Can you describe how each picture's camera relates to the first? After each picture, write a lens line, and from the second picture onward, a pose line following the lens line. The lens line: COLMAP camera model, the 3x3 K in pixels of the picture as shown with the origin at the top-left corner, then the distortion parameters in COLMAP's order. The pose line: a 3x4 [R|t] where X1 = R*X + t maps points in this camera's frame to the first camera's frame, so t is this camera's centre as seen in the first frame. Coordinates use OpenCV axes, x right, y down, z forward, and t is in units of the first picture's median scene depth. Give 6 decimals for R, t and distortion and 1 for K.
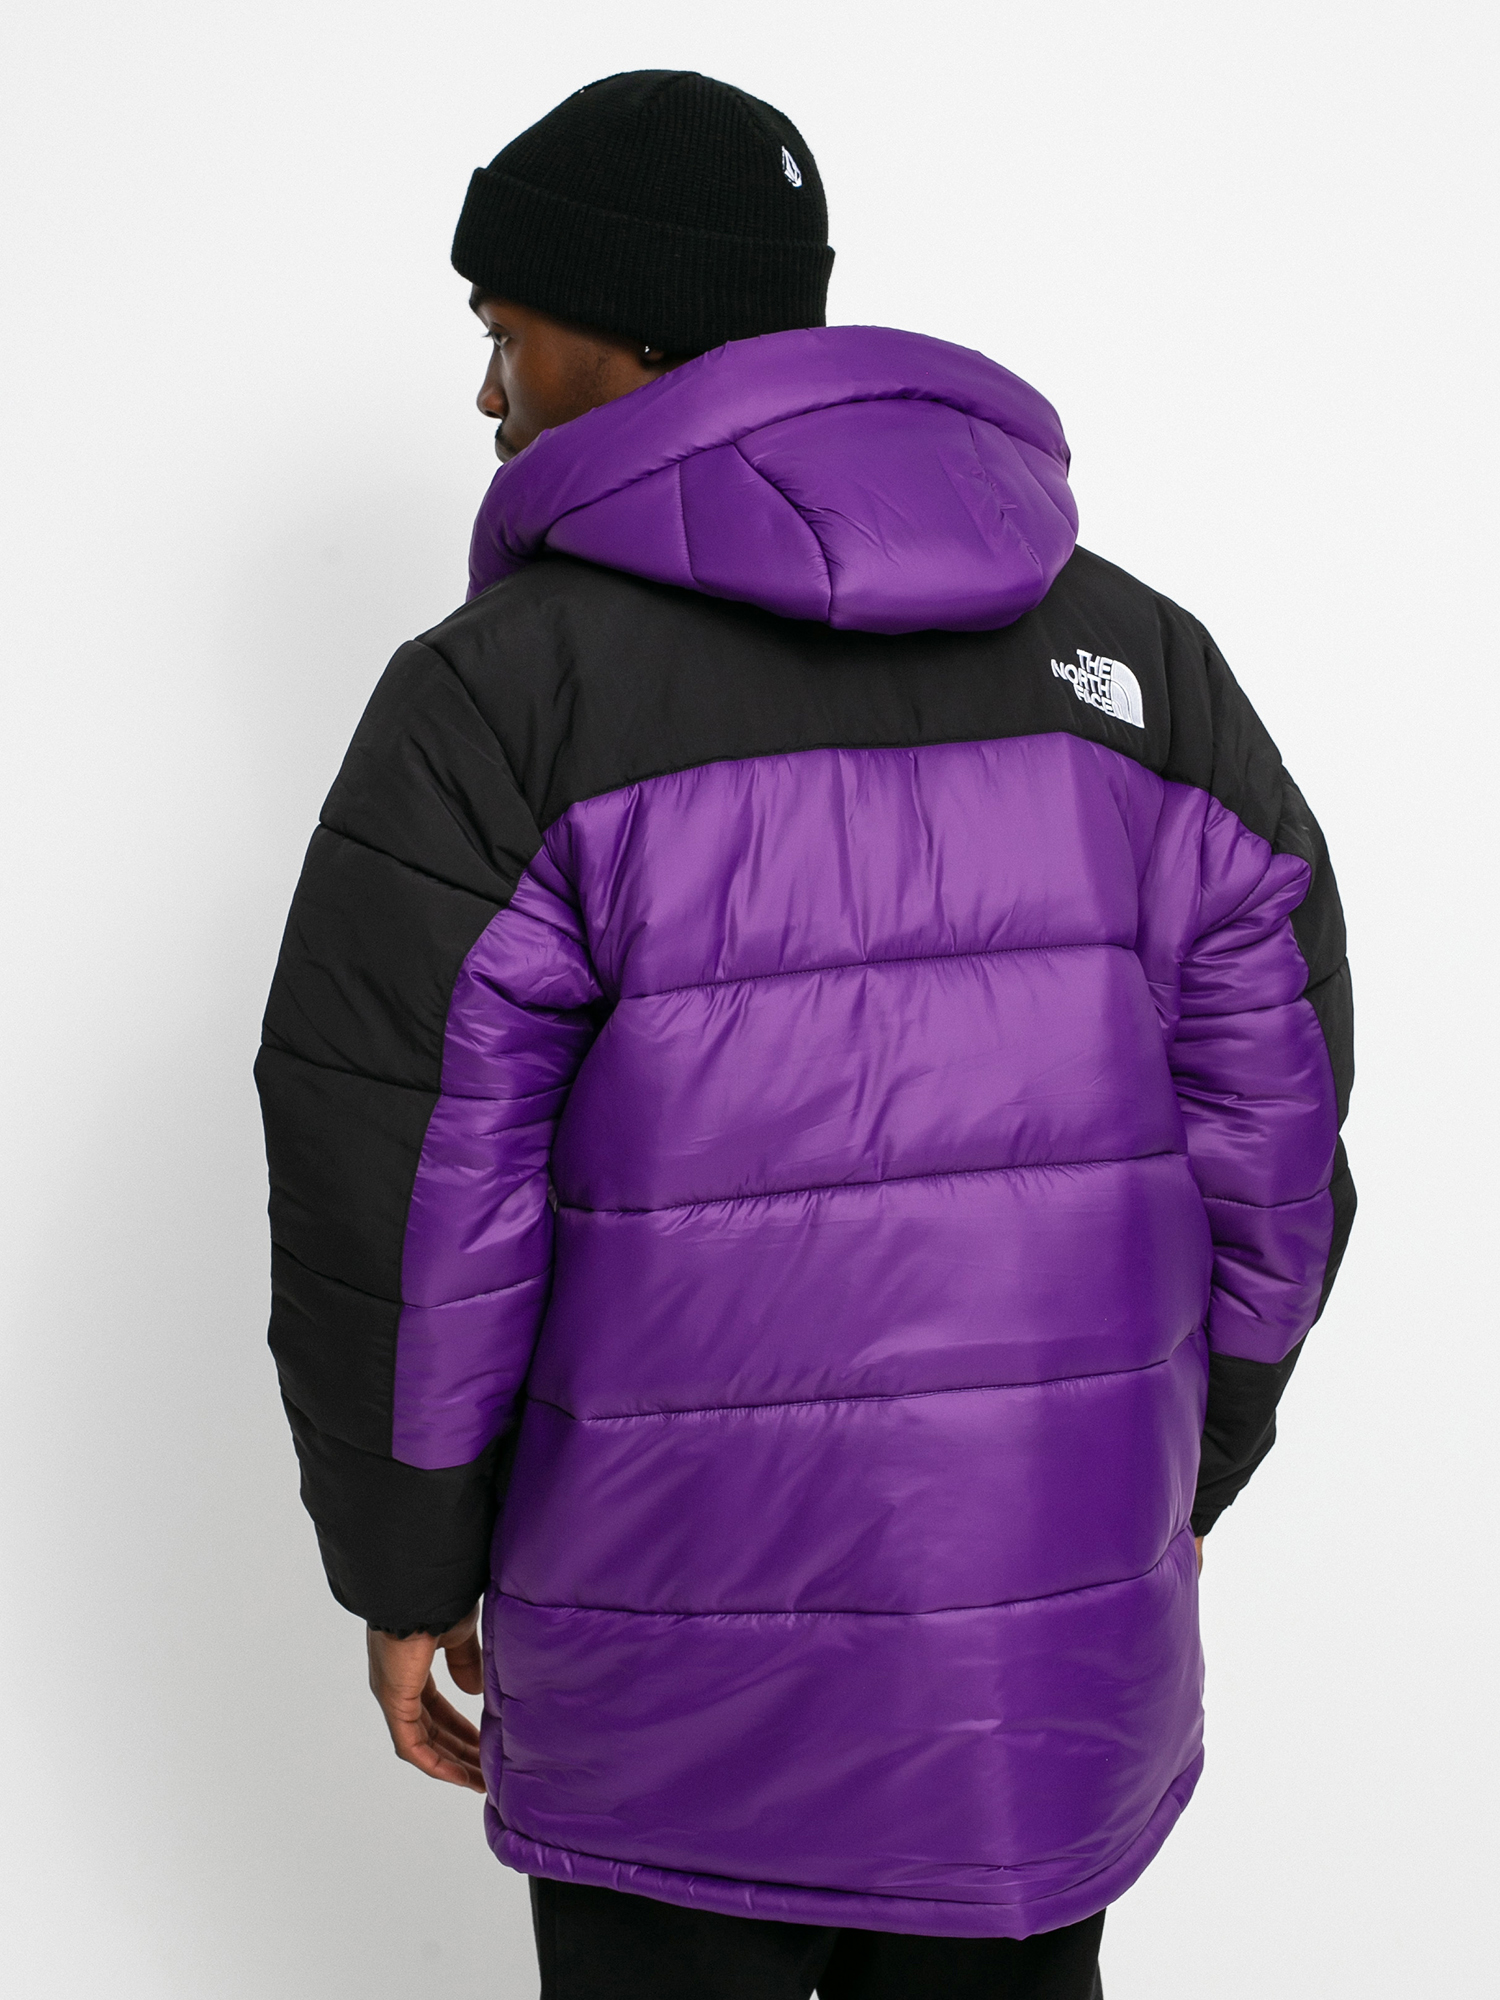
lens RADIAL K [[2803.9, 0, 750.0], [0, 2803.9, 1000.0], [0, 0, 1]] dist [0.005930, 0.027859]
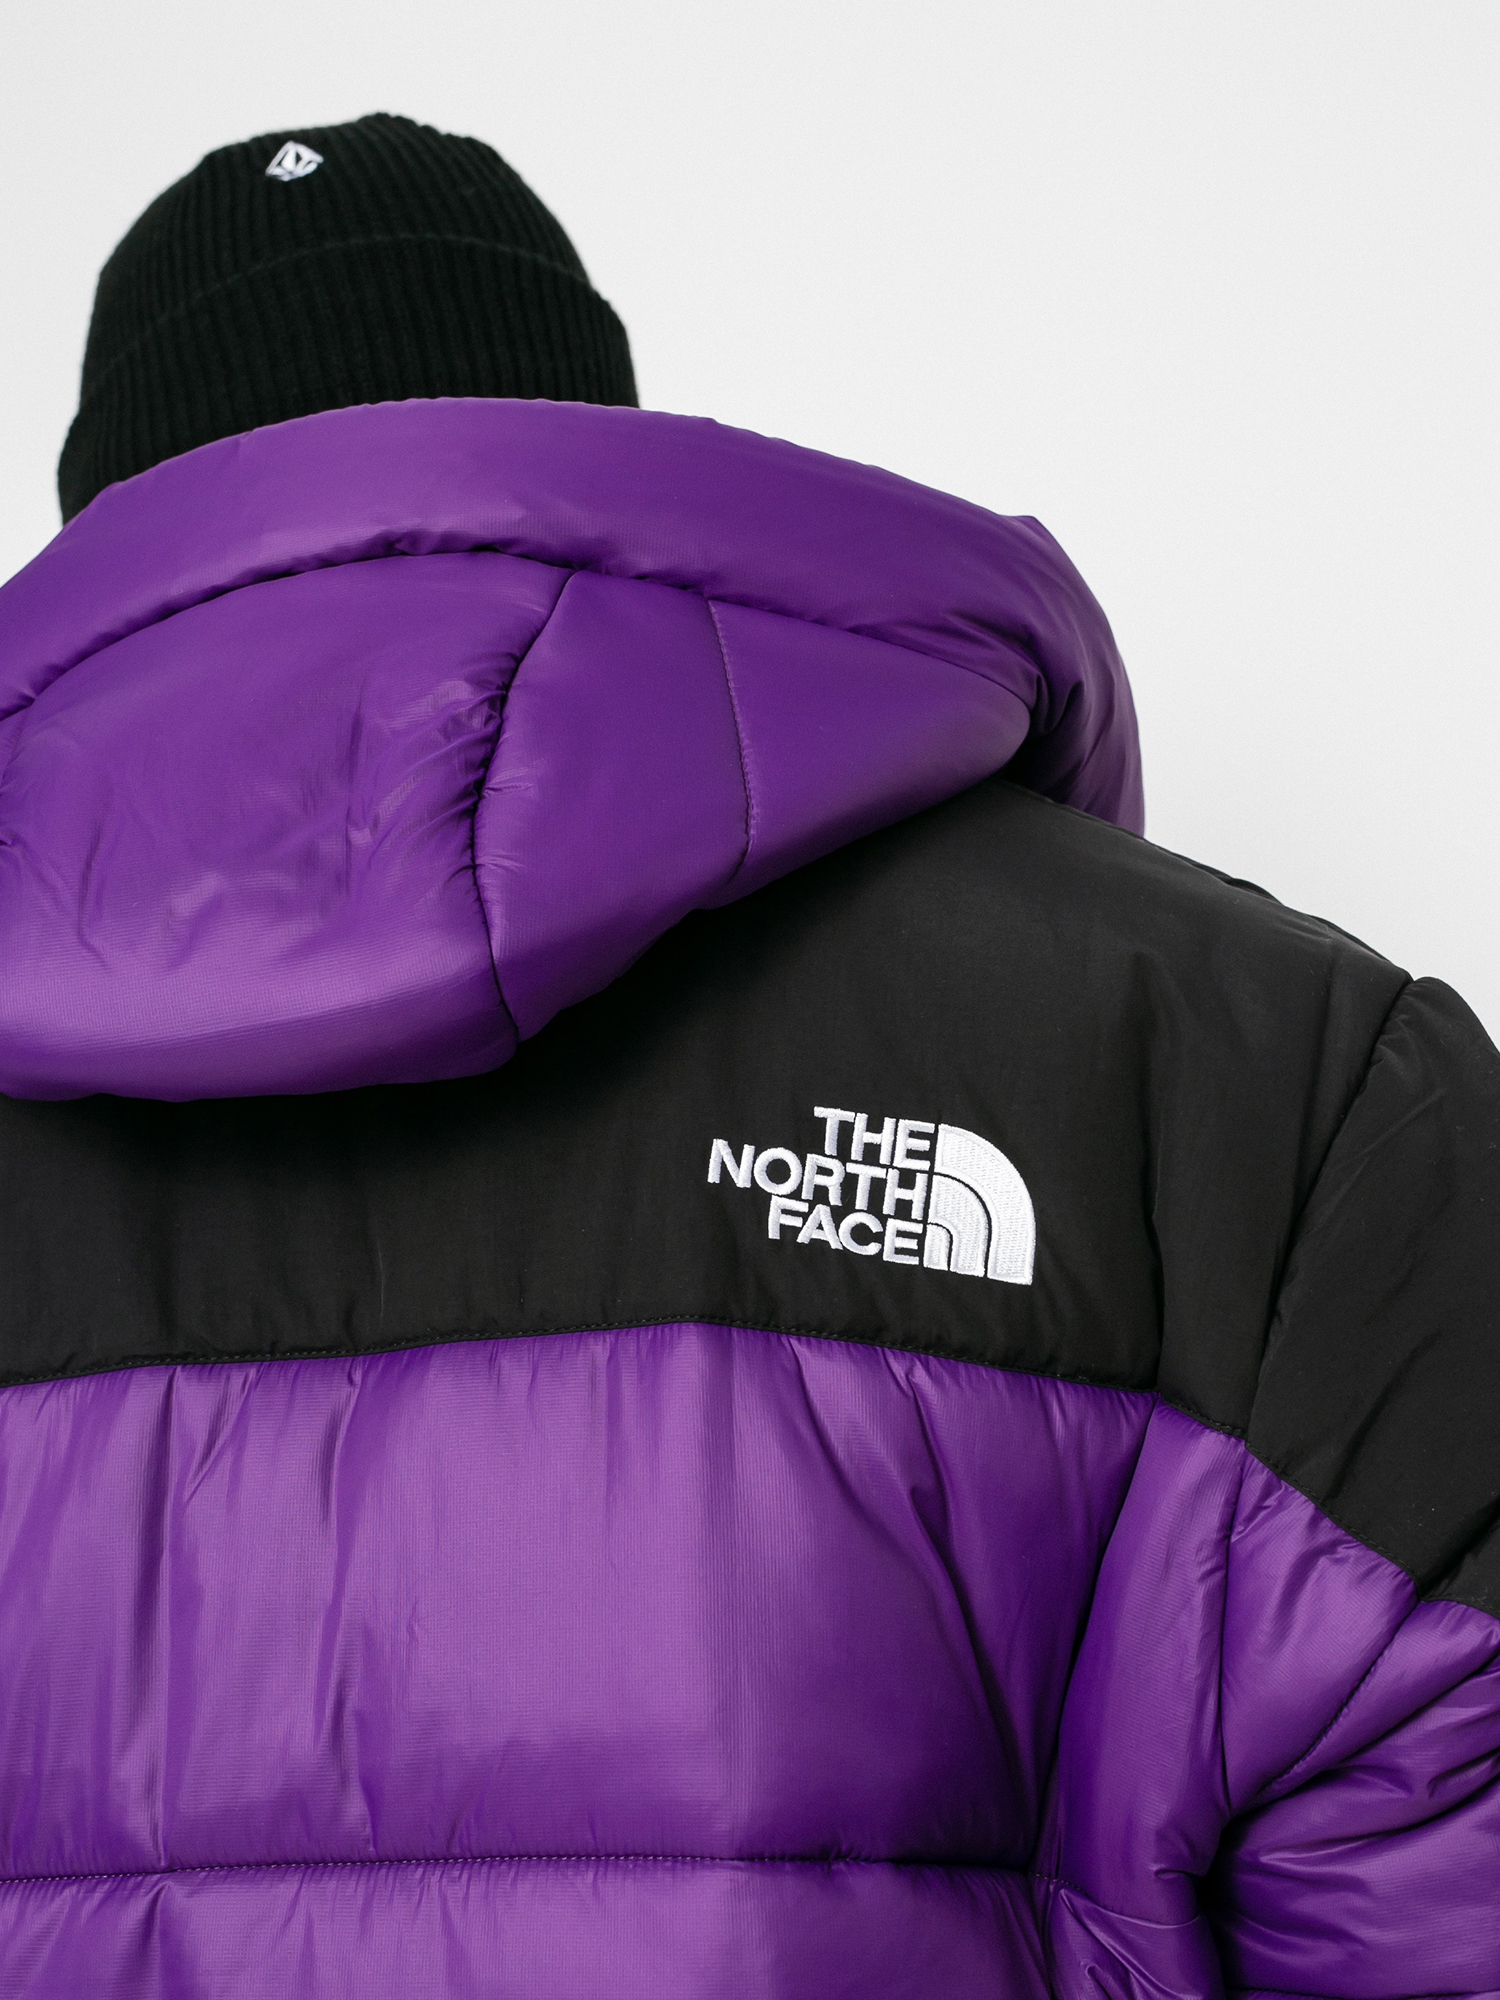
lens RADIAL K [[2803.9, 0, 750.0], [0, 2803.9, 1000.0], [0, 0, 1]] dist [0.005930, 0.027859]
pose [[0.812797, -0.050796, -0.580329, 0.350076], [-0.008277, 0.995084, -0.098691, -0.098621], [0.582489, 0.085019, 0.808380, 0.648244]]
